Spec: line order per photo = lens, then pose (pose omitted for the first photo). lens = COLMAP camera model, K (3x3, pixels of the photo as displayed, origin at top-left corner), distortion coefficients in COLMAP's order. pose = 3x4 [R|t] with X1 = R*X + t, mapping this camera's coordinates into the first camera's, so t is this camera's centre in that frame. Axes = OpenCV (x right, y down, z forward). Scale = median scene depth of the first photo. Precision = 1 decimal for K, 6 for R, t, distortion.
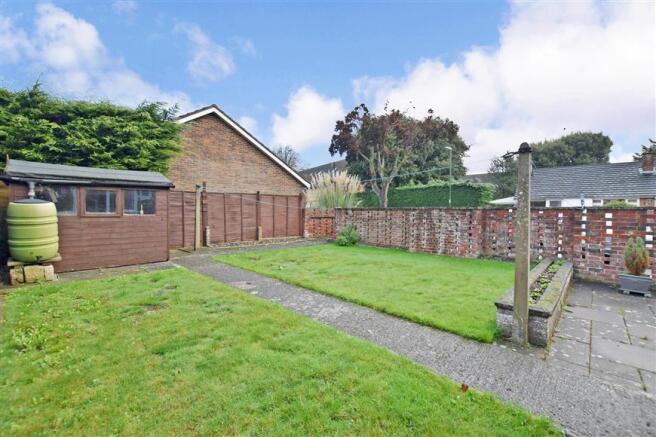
lens RADIAL K [[285.9, 0, 328.8], [0, 285.9, 216.4], [0, 0, 1]] dist [0.000152, -0.000160]
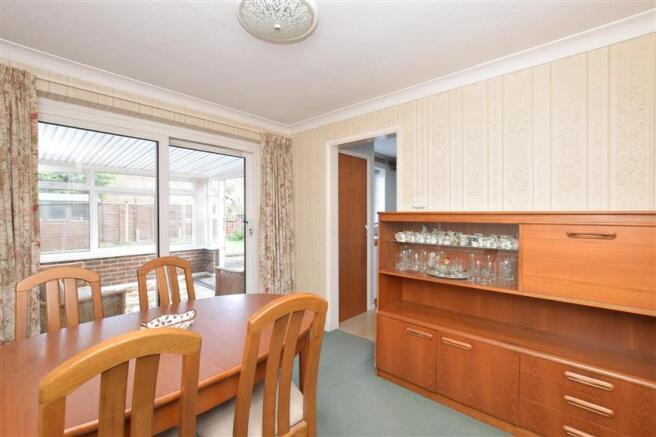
lens RADIAL K [[285.9, 0, 327.0], [0, 285.9, 218.7], [0, 0, 1]] dist [0.000152, -0.000160]
pose [[0.999917, -0.007259, 0.010666, 0.506041], [0.007336, 0.999947, -0.007256, 0.004902], [-0.010613, 0.007333, 0.999917, -0.472489]]
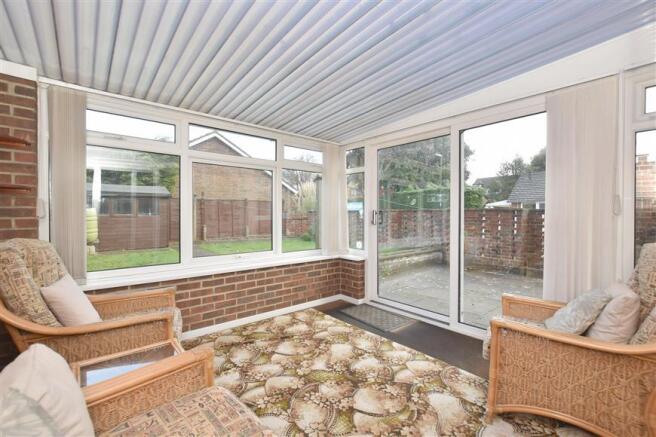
lens RADIAL K [[285.9, 0, 328.5], [0, 285.9, 219.4], [0, 0, 1]] dist [0.000152, -0.000160]
pose [[0.993145, -0.002009, -0.116868, 0.275202], [0.001544, 0.999991, -0.004071, 0.012749], [0.116875, 0.003863, 0.993139, -0.232990]]
